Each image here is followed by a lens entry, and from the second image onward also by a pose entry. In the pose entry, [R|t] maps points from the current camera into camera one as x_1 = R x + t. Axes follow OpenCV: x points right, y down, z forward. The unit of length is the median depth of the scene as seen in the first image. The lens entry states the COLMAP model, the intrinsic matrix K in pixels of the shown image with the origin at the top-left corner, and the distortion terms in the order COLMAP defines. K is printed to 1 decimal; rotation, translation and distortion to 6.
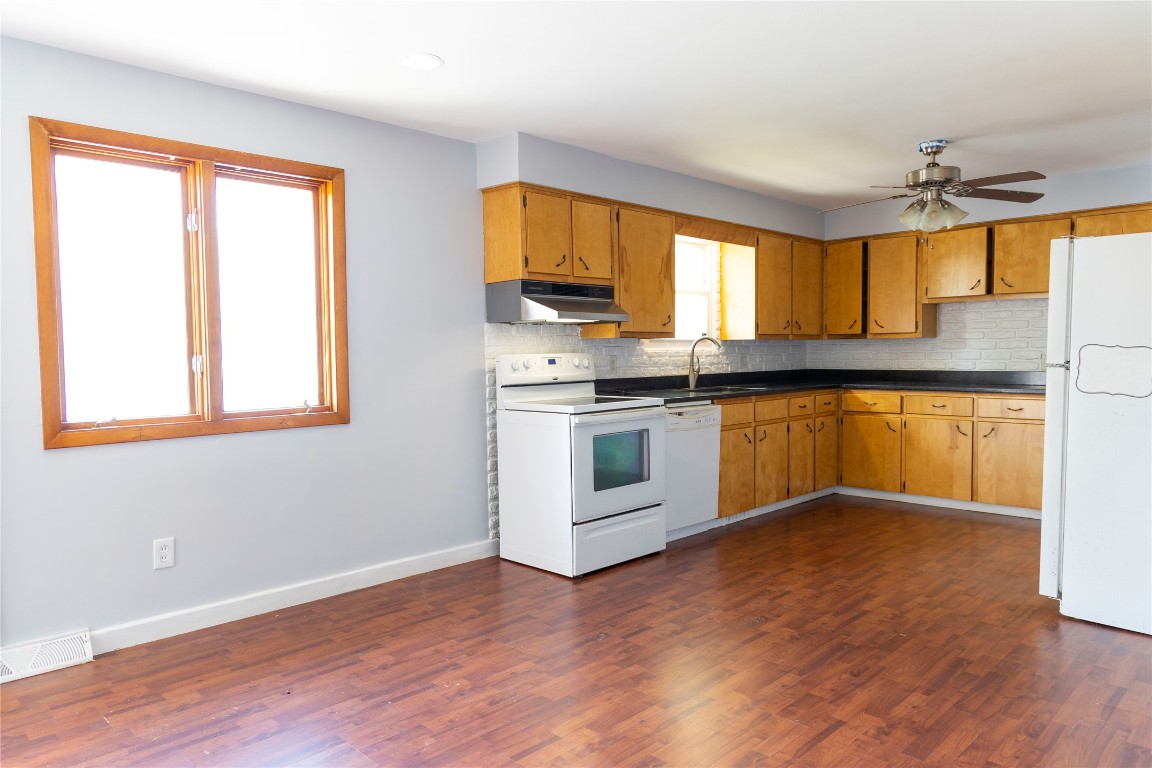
lens RADIAL K [[765.5, 0, 576.5], [0, 765.5, 387.2], [0, 0, 1]] dist [0.003999, -0.002359]
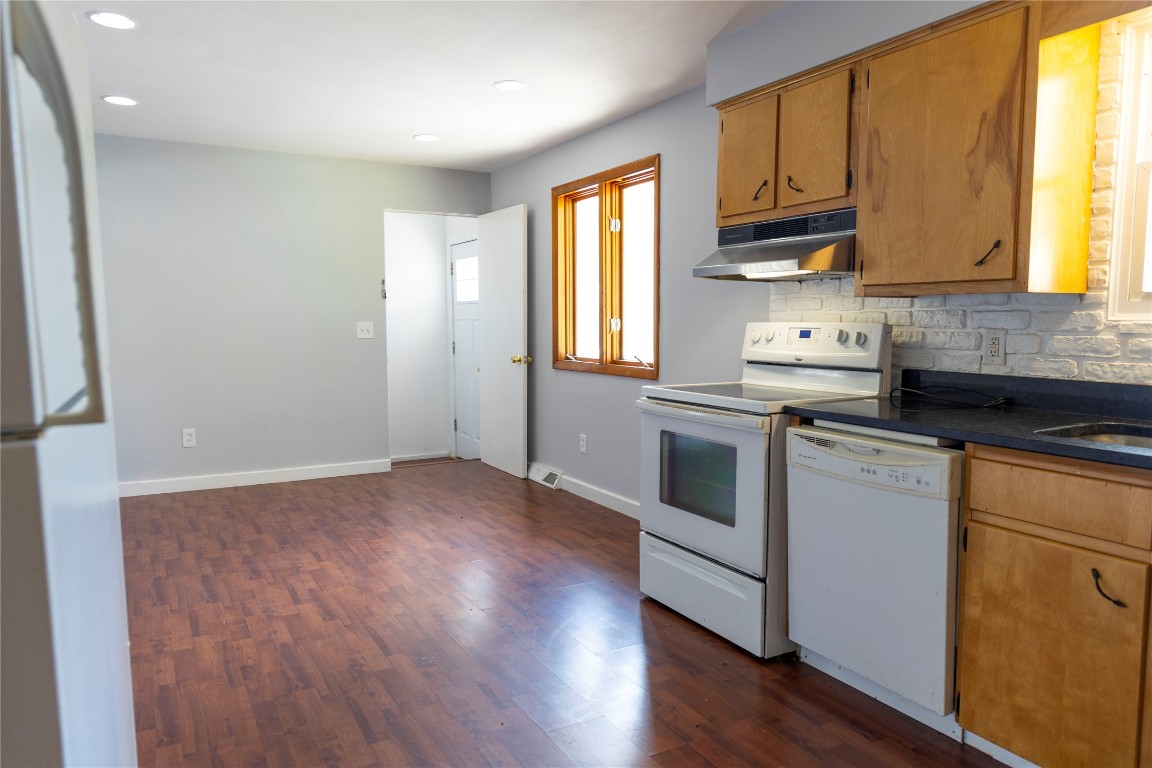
lens RADIAL K [[765.5, 0, 575.9], [0, 765.5, 387.6], [0, 0, 1]] dist [0.003999, -0.002359]
pose [[-0.266273, 0.098430, -0.958859, 0.708797], [-0.043396, 0.992540, 0.113939, -0.056795], [0.962920, 0.071950, -0.260015, 1.016702]]
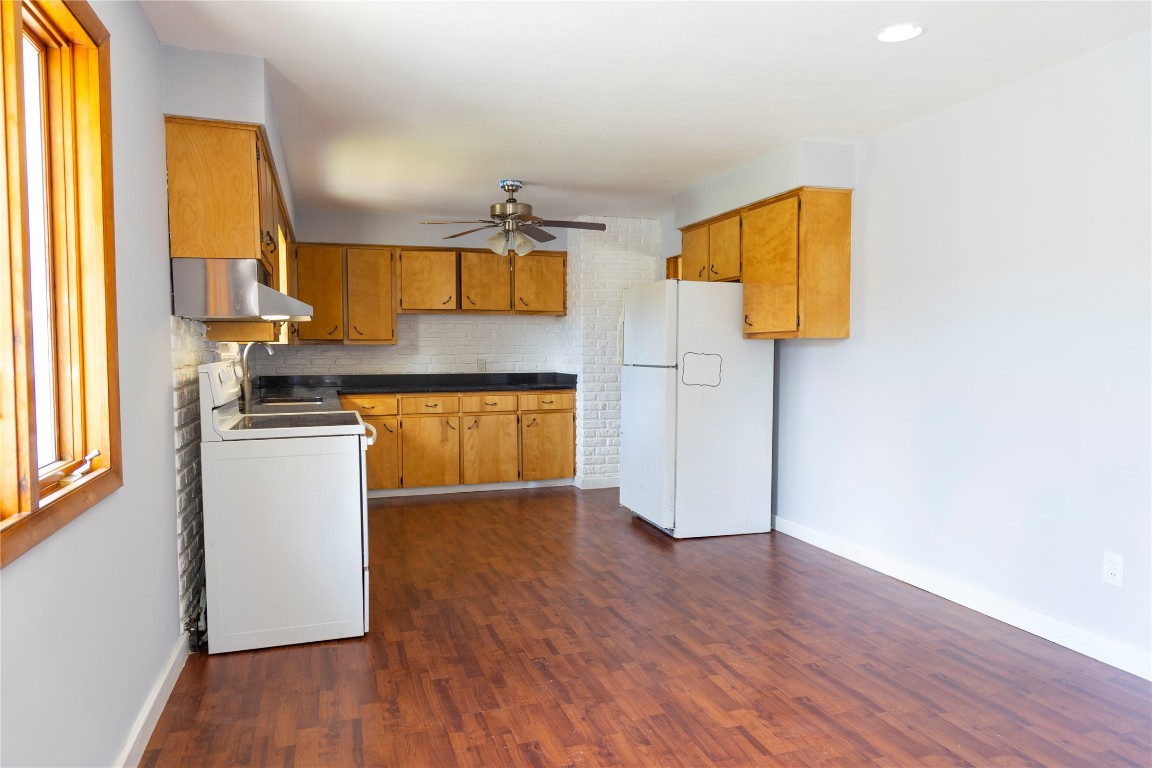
lens RADIAL K [[765.5, 0, 576.5], [0, 765.5, 383.4], [0, 0, 1]] dist [0.003999, -0.002359]
pose [[0.451638, -0.031465, 0.891646, -0.558316], [0.042113, 0.999016, 0.013922, -0.018723], [-0.891207, 0.031262, 0.452519, 0.380099]]
